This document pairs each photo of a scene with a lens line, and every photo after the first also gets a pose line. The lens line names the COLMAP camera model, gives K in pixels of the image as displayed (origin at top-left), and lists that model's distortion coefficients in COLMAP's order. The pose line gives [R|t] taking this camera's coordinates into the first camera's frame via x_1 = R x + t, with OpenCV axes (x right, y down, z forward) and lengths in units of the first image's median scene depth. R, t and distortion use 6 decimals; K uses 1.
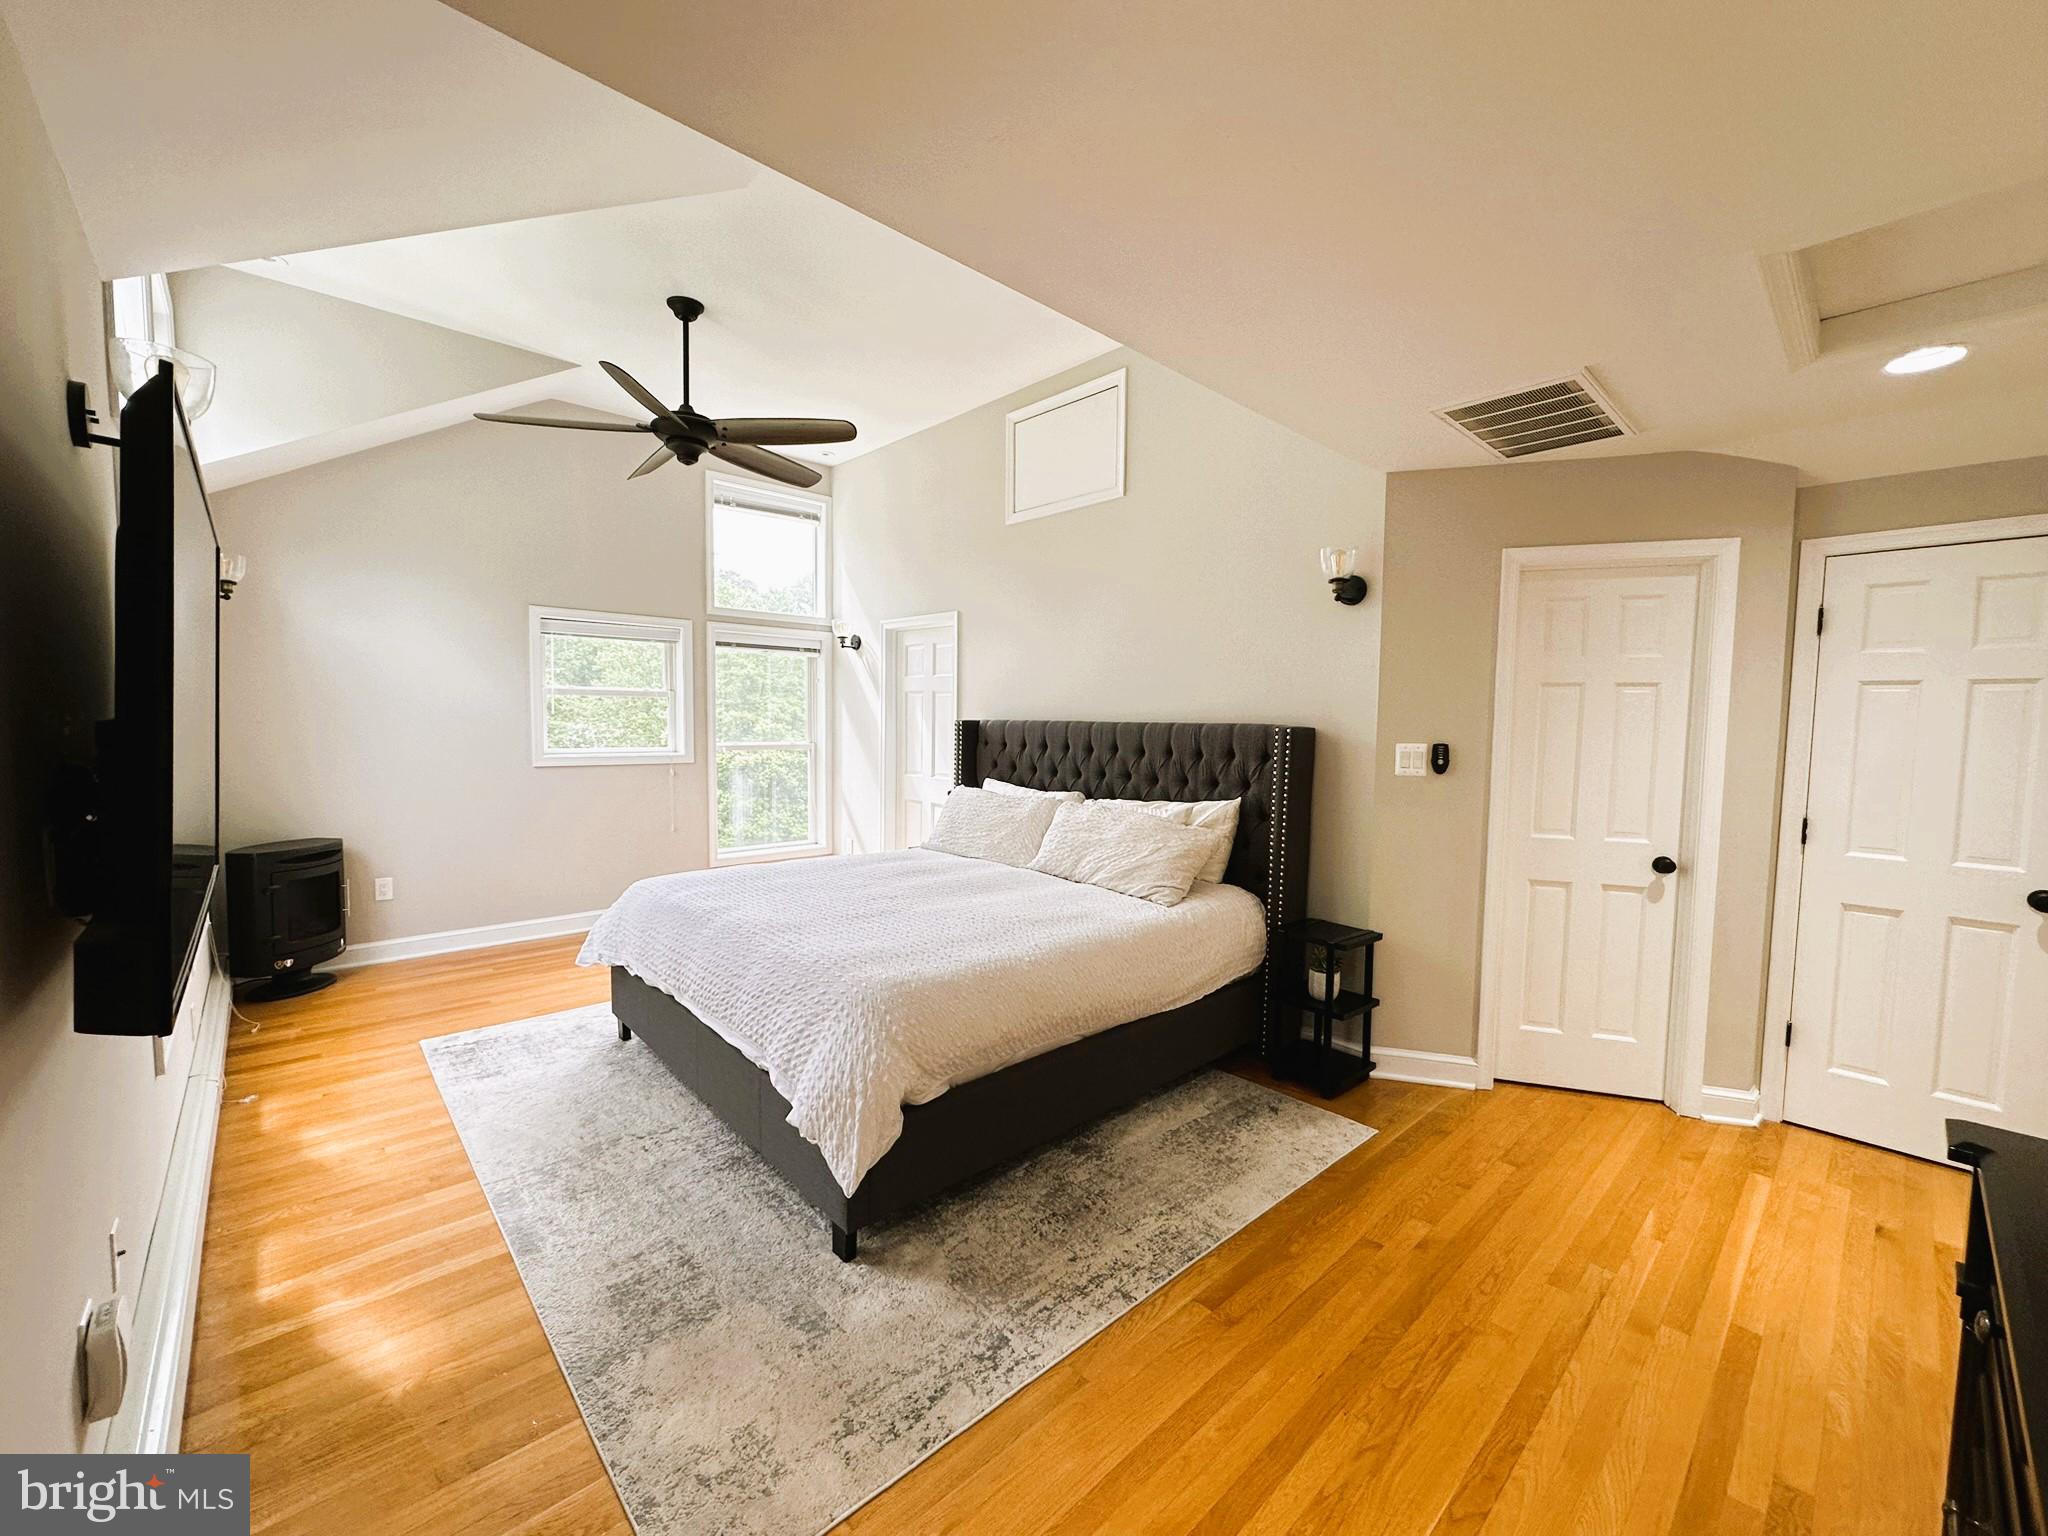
lens RADIAL K [[817.9, 0, 1023.0], [0, 817.9, 768.6], [0, 0, 1]] dist [0.000635, 0.000147]
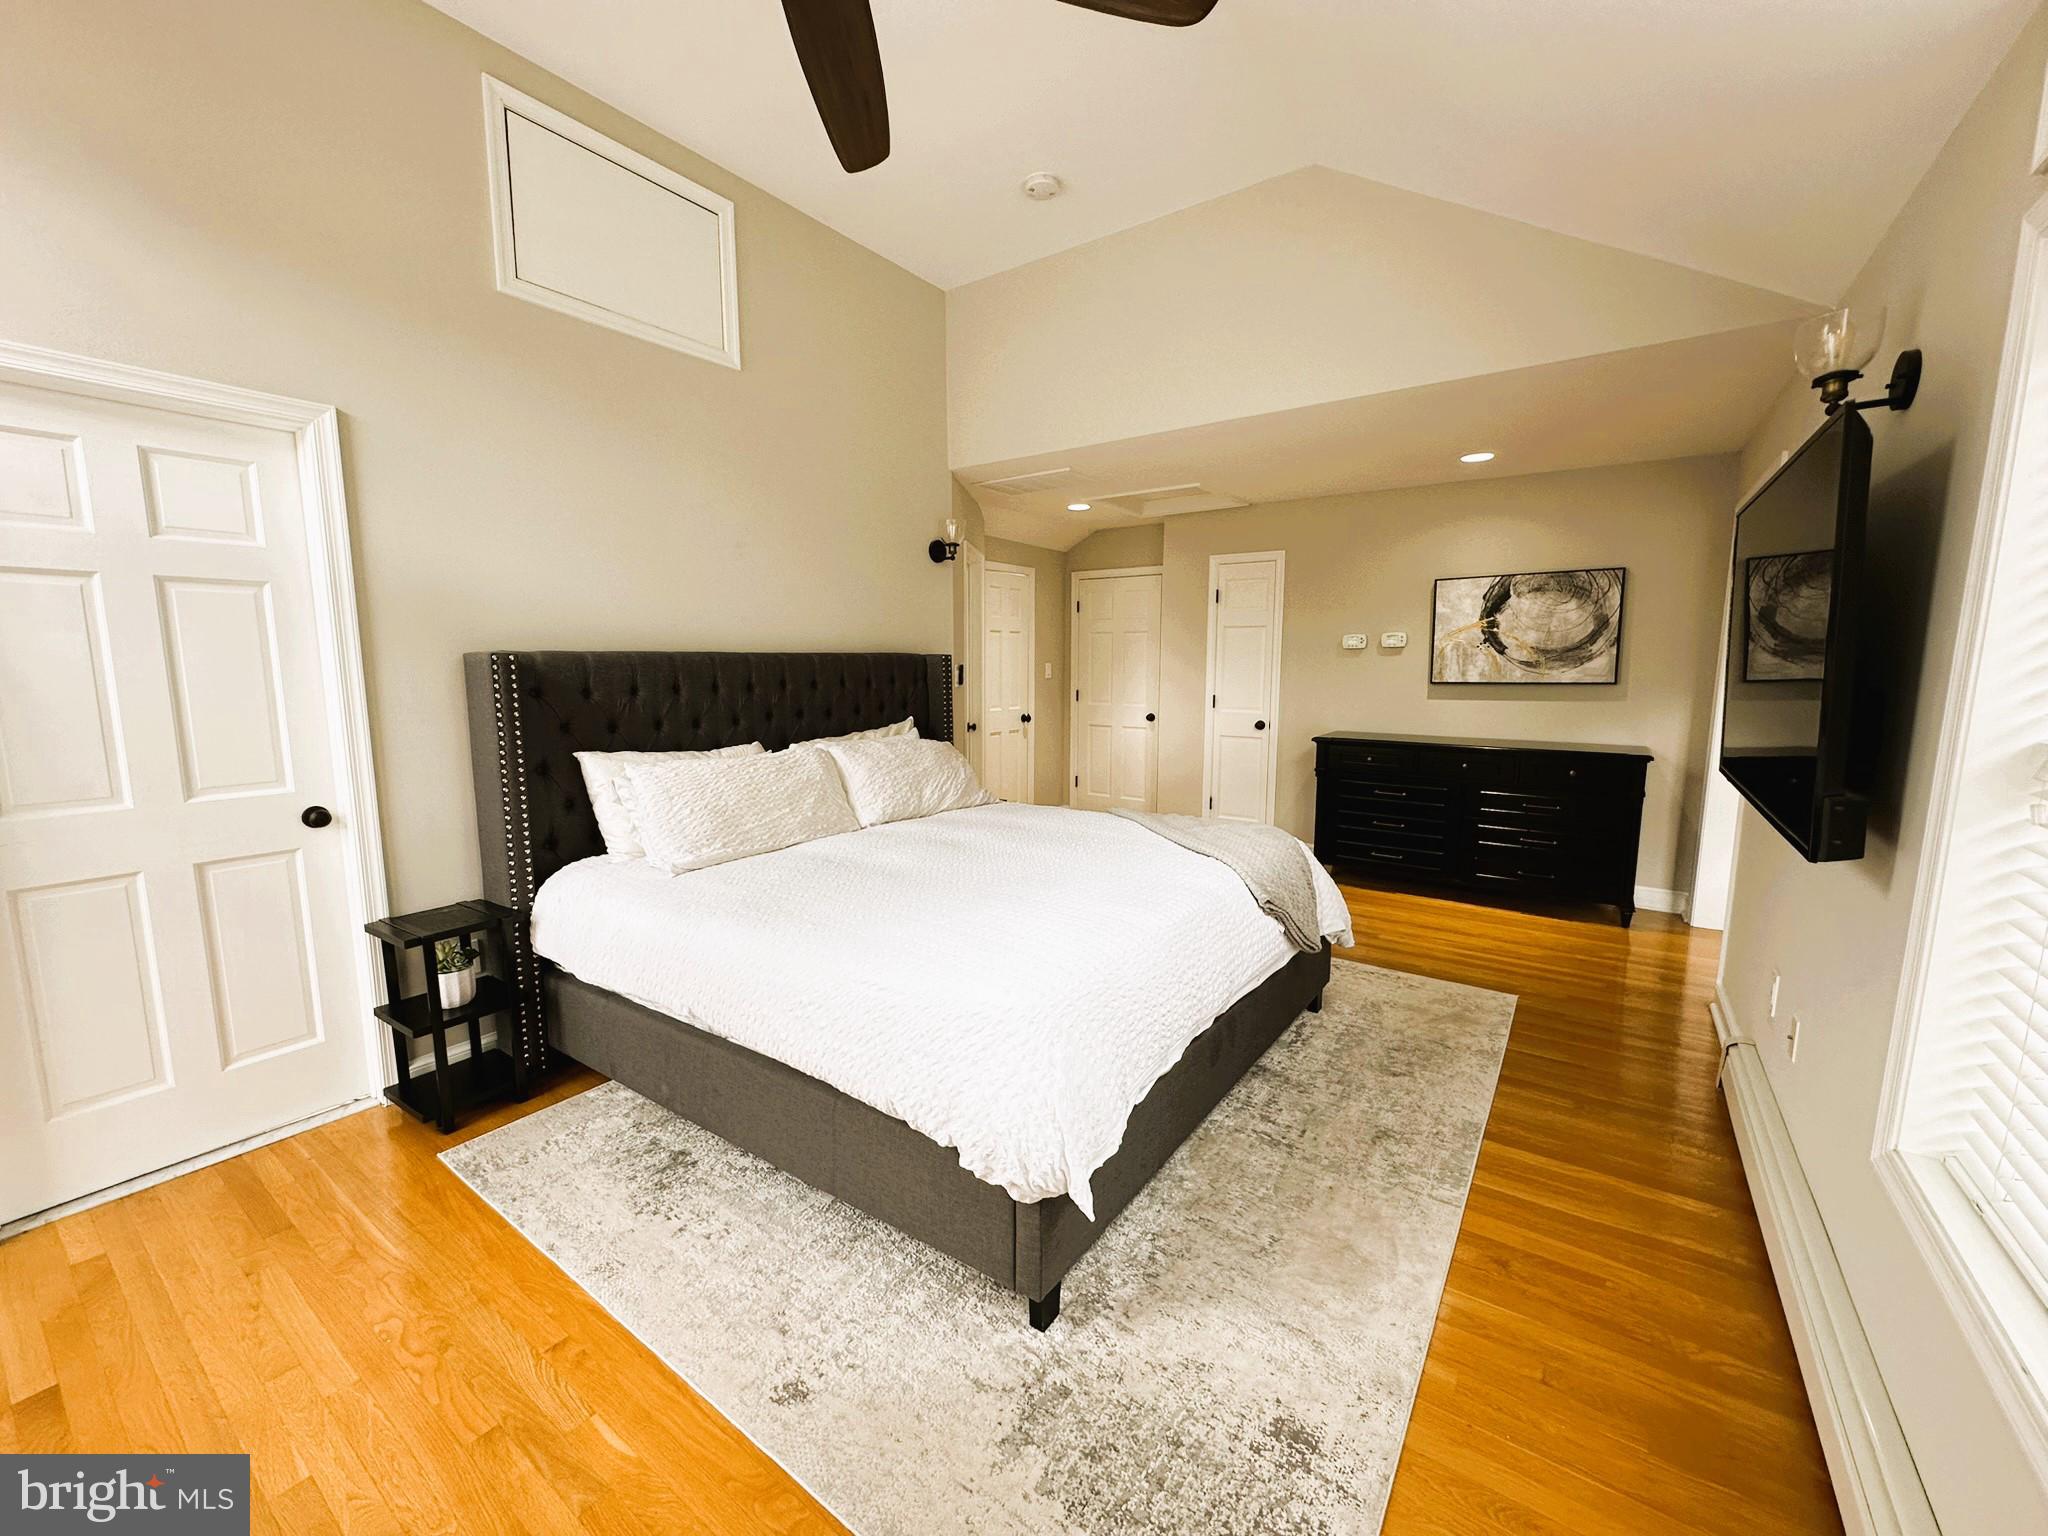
lens RADIAL K [[817.9, 0, 1023.0], [0, 817.9, 768.6], [0, 0, 1]] dist [0.000635, 0.000147]
pose [[-0.209343, -0.143998, 0.967182, -1.132486], [0.057343, 0.985588, 0.159150, -0.085194], [-0.976159, 0.088778, -0.198068, 1.349310]]
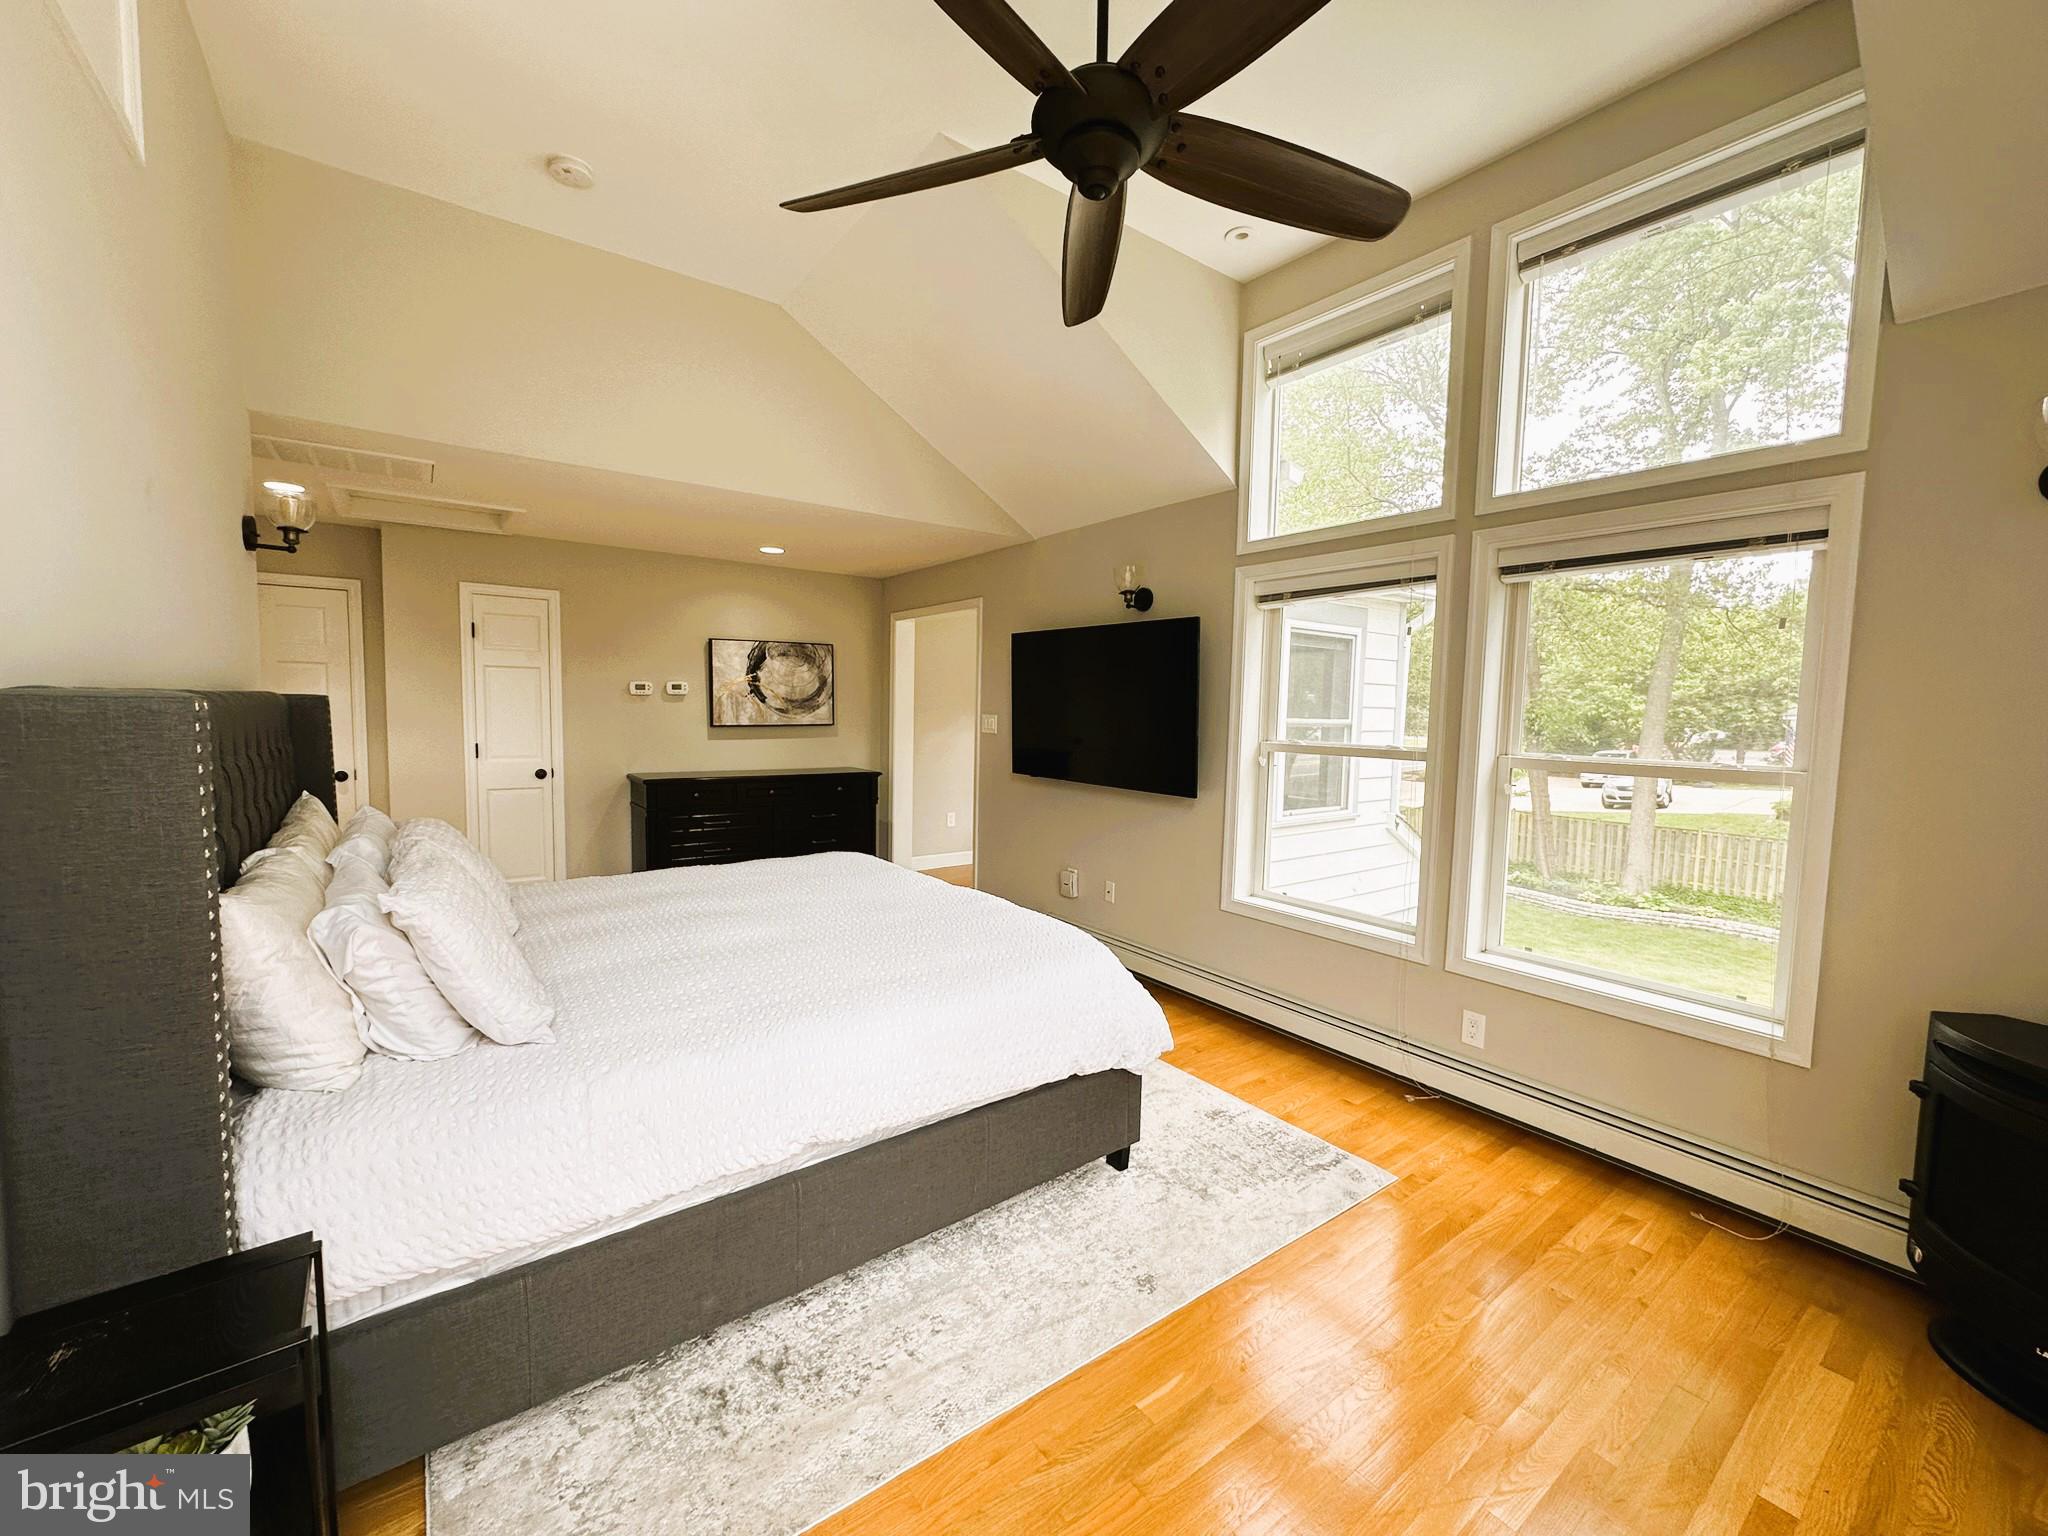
lens RADIAL K [[817.9, 0, 1023.0], [0, 817.9, 768.6], [0, 0, 1]] dist [0.000635, 0.000147]
pose [[-0.993808, -0.039800, 0.103741, -0.583389], [-0.025341, 0.990227, 0.137143, -0.131712], [-0.108185, 0.133665, -0.985104, 2.075241]]
